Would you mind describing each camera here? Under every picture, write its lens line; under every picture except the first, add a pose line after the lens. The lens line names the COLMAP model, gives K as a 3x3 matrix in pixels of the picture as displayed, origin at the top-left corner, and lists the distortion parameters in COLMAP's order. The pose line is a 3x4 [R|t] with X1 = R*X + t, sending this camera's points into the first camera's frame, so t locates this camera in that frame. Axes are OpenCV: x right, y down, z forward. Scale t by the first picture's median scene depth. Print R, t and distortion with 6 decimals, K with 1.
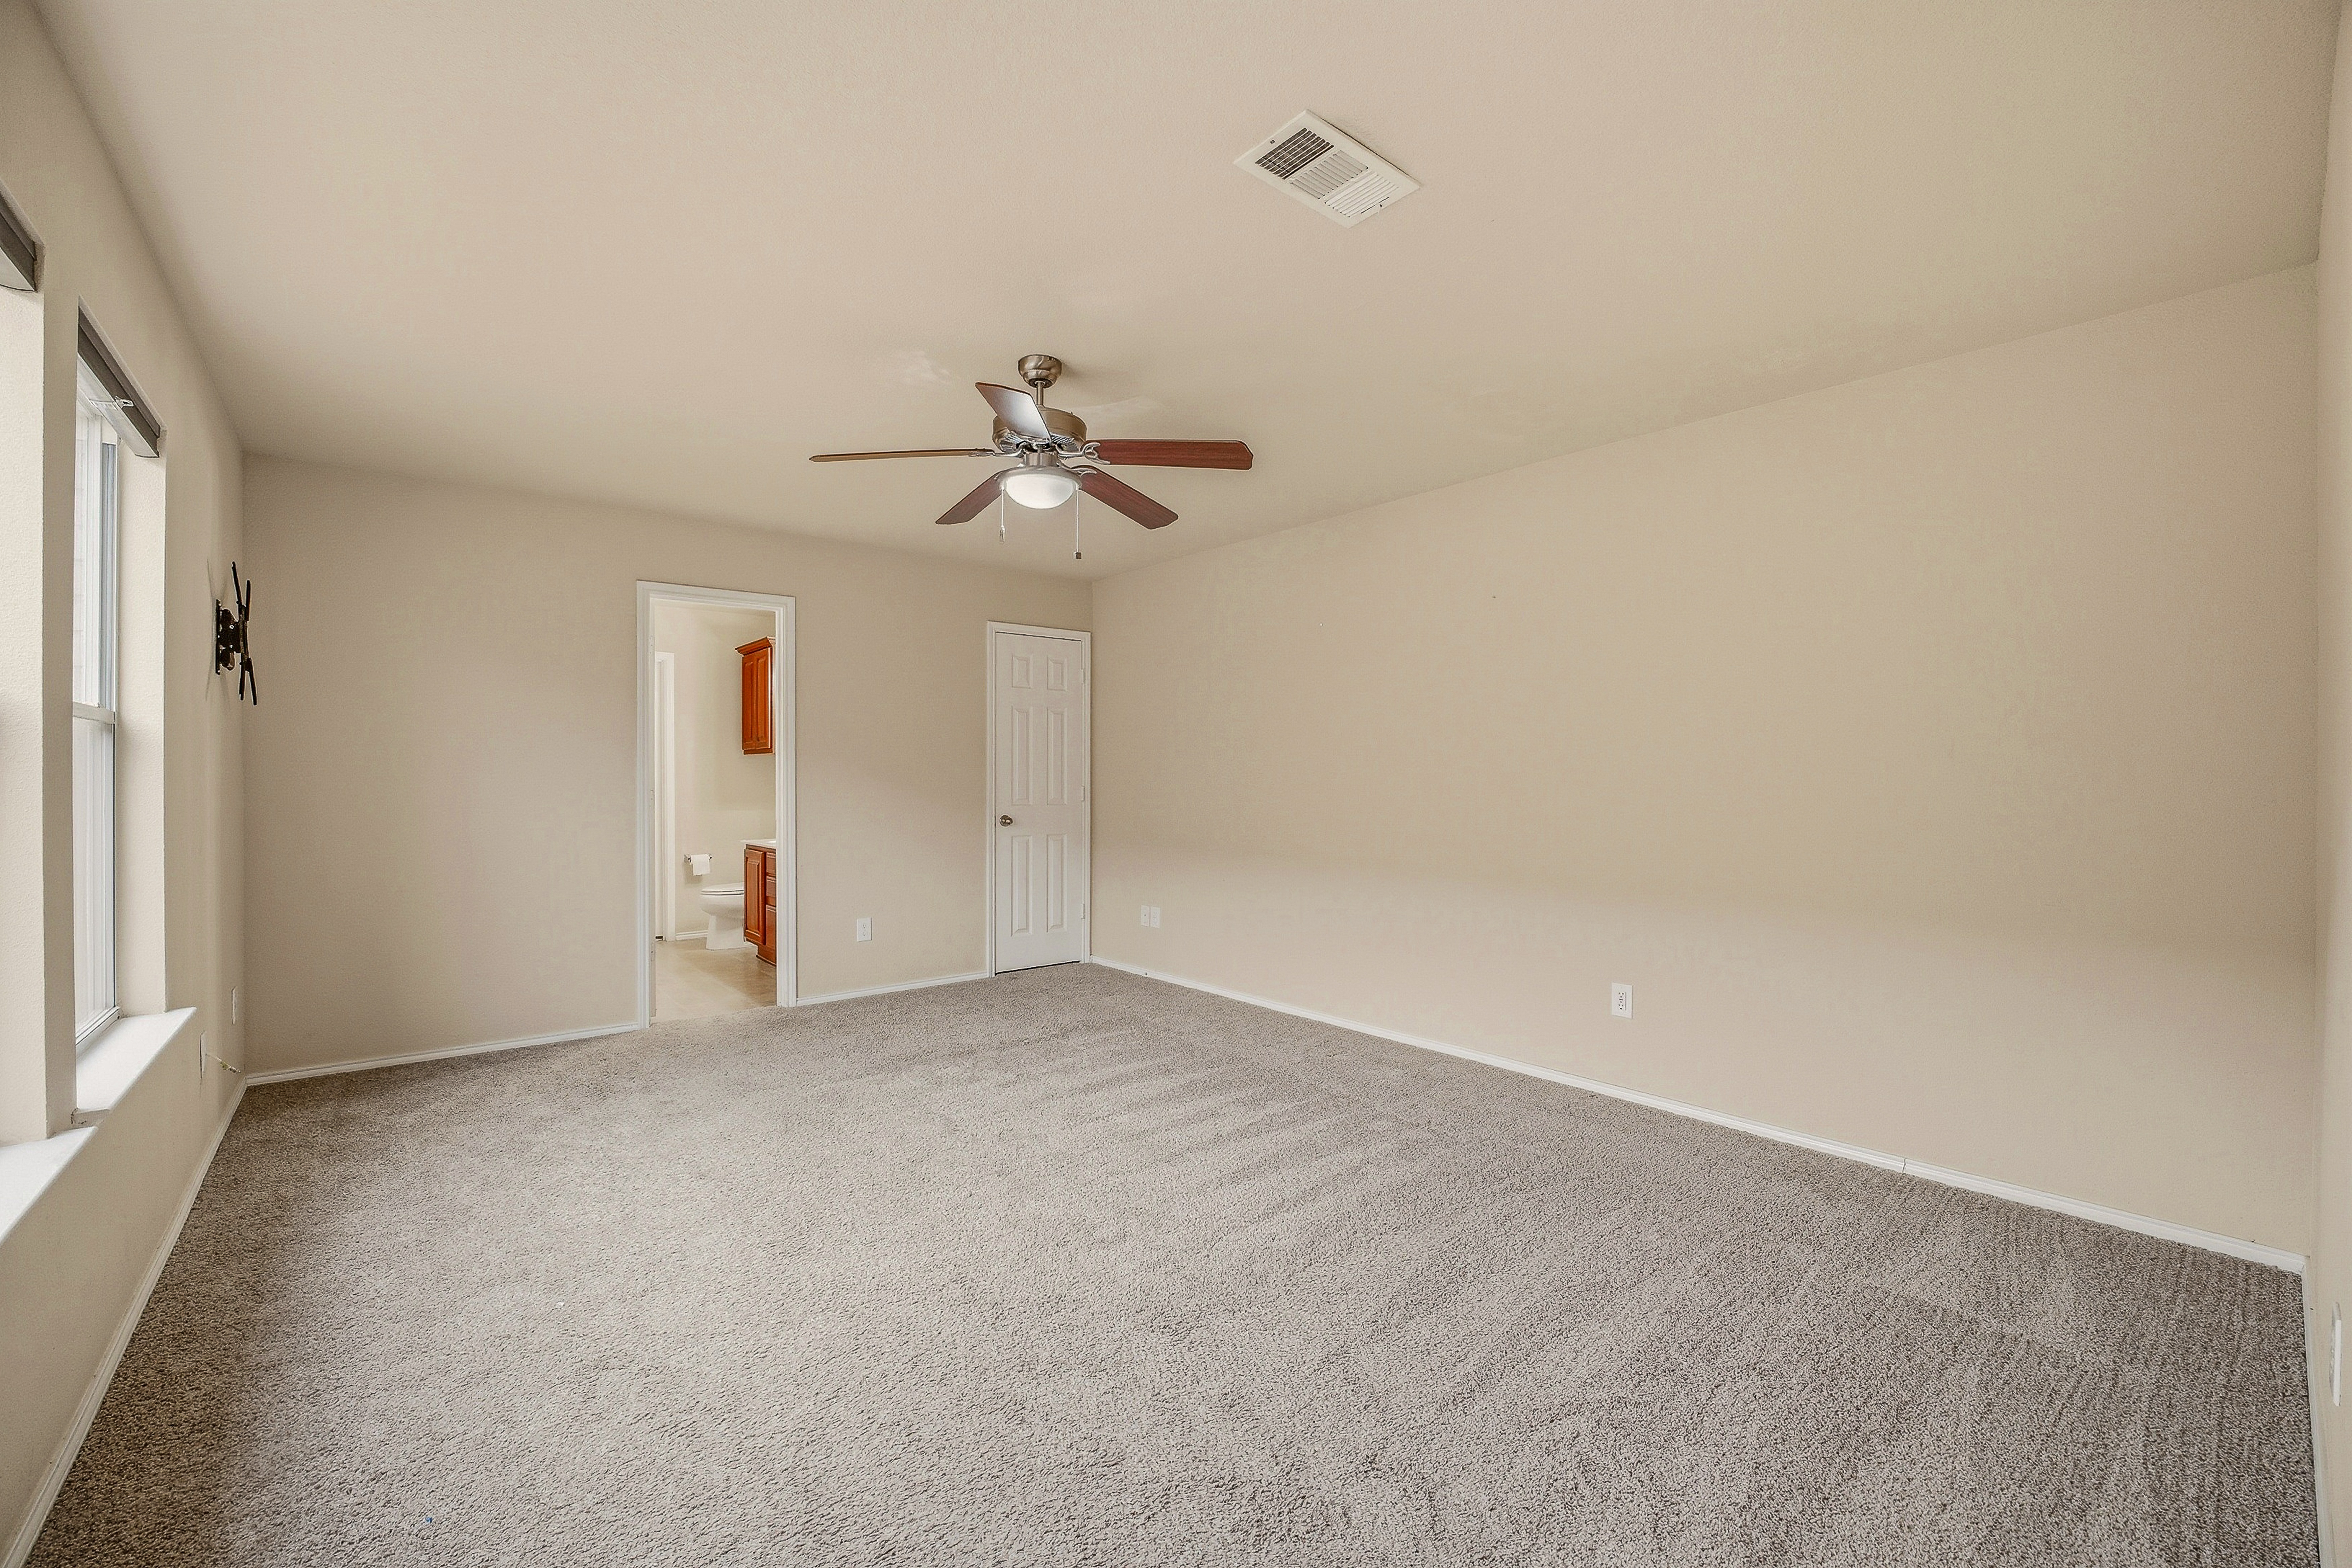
lens RADIAL K [[958.9, 0, 1176.9], [0, 958.9, 773.9], [0, 0, 1]] dist [-0.027355, 0.000303]
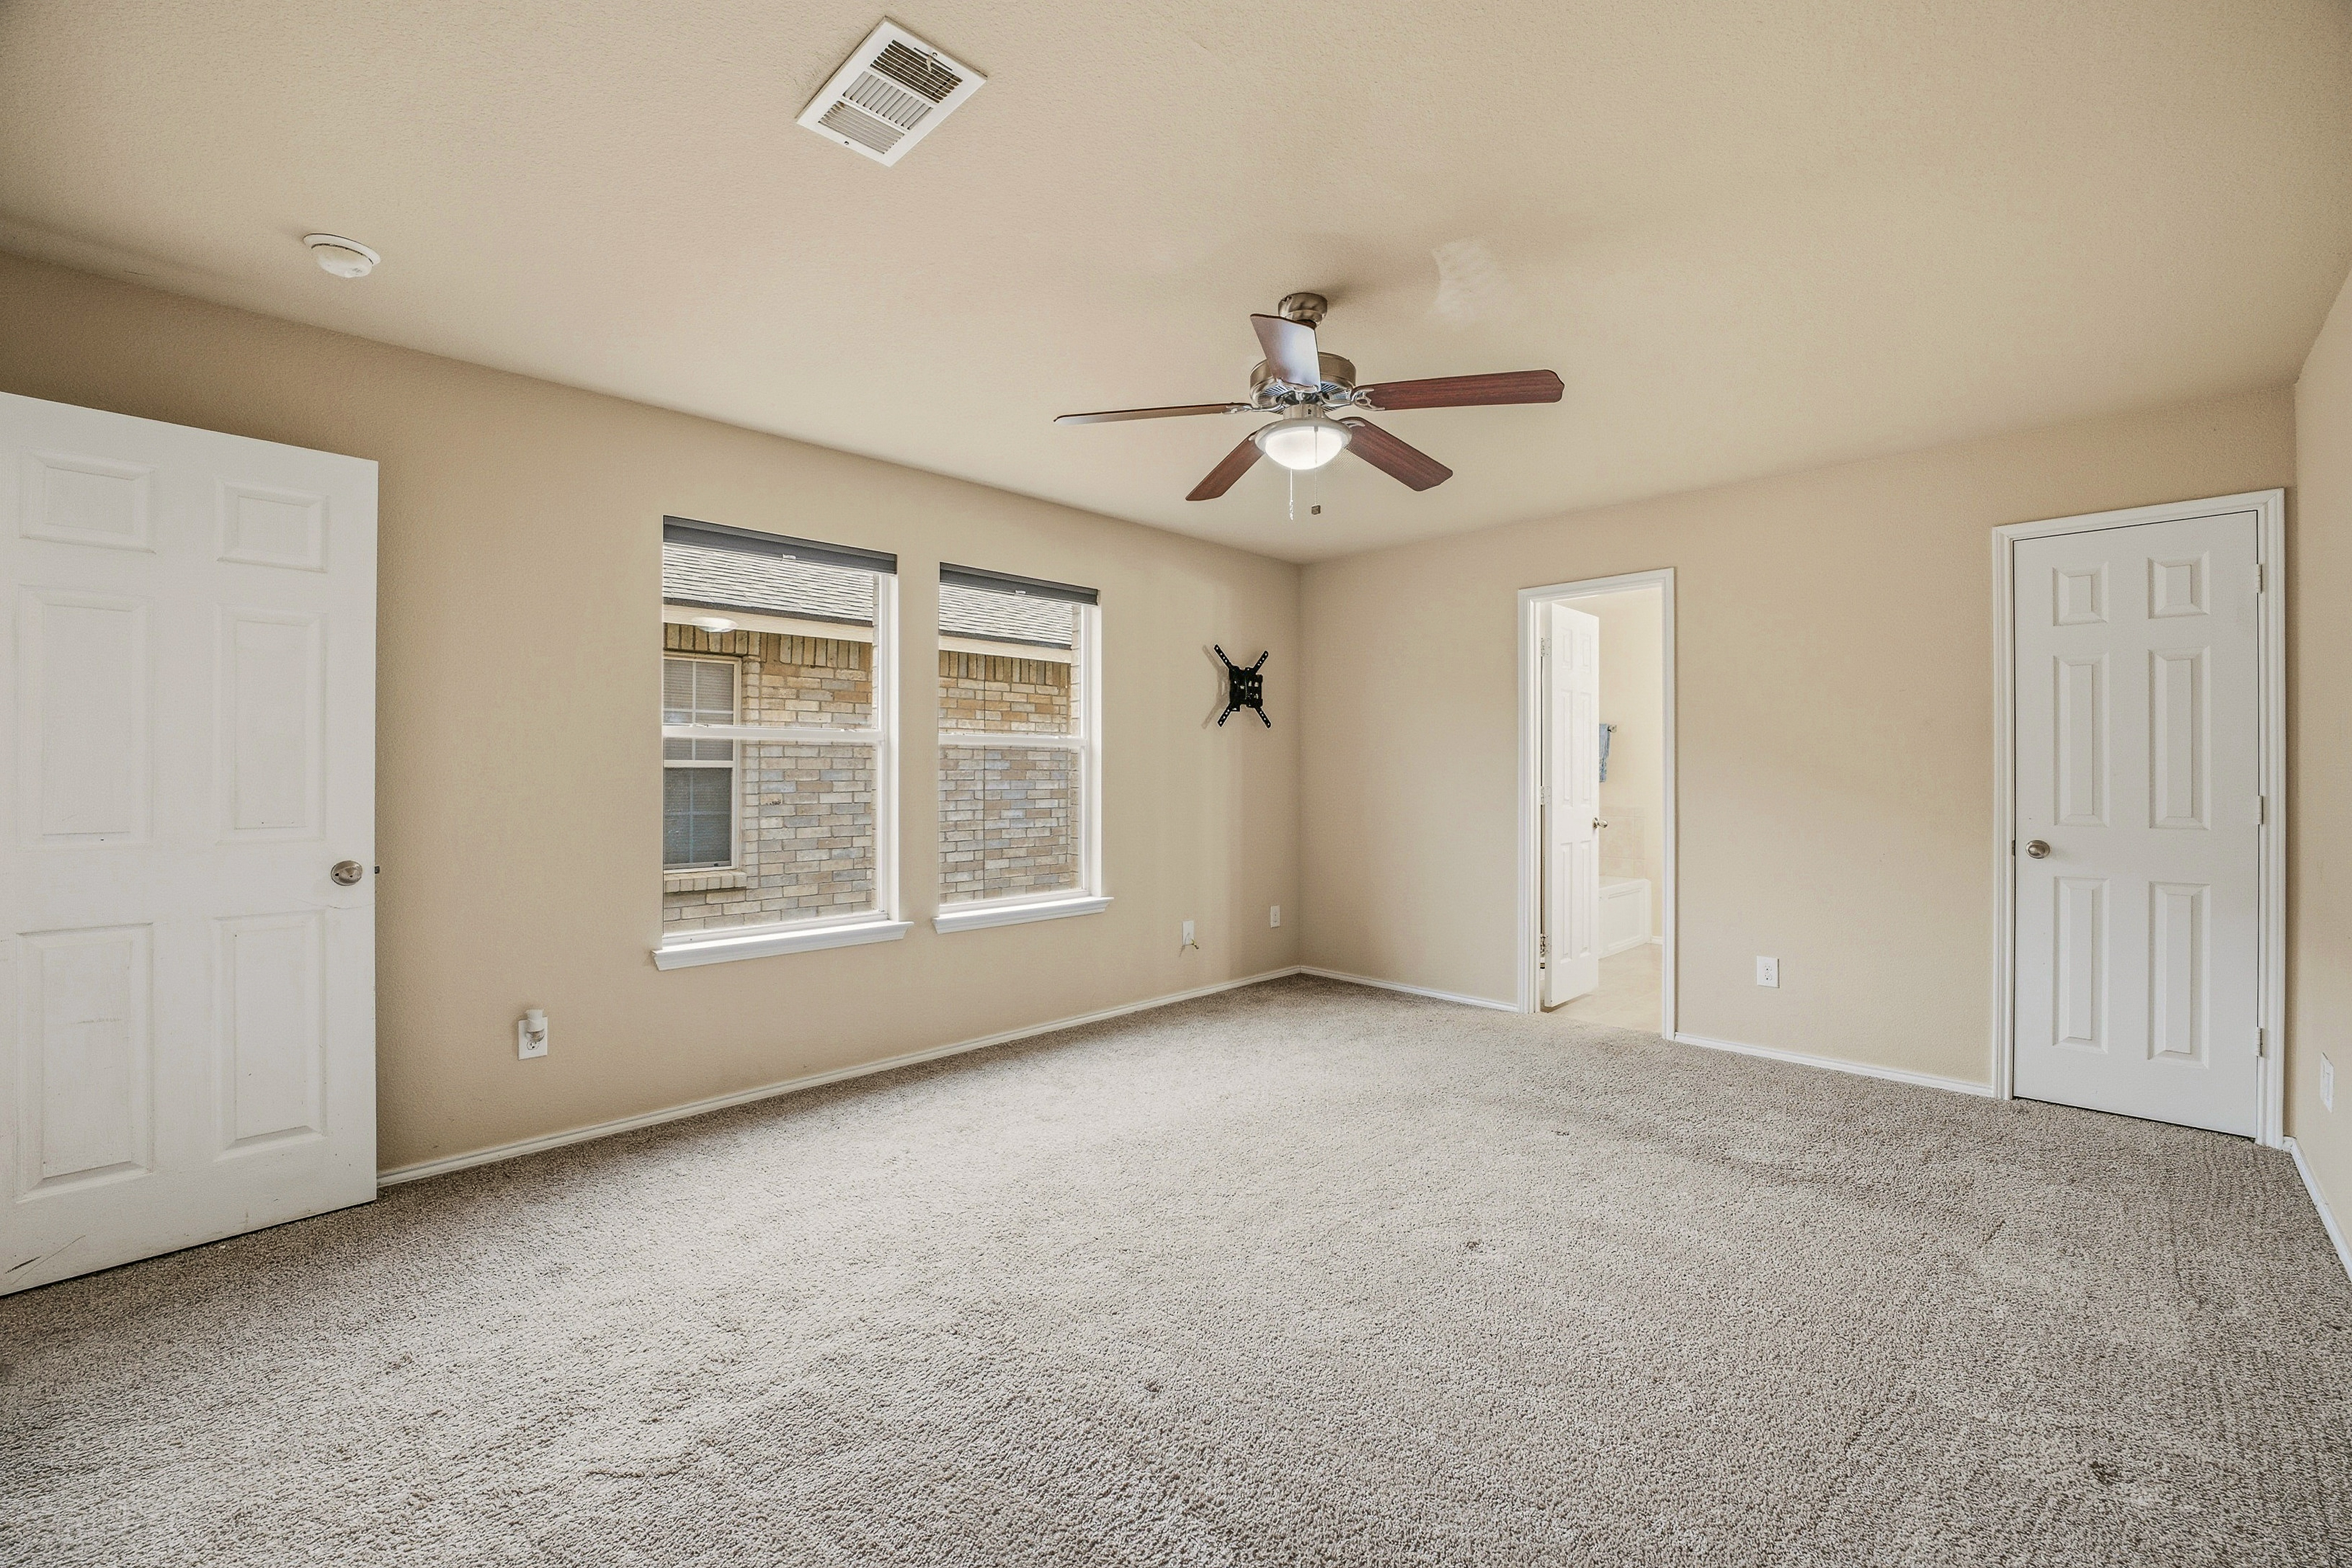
lens RADIAL K [[958.9, 0, 1176.9], [0, 958.9, 773.9], [0, 0, 1]] dist [-0.027355, 0.000303]
pose [[0.082896, 0.001114, -0.996558, 0.402192], [-0.001628, 0.999998, 0.000982, 0.001798], [0.996557, 0.001541, 0.082897, 0.457194]]
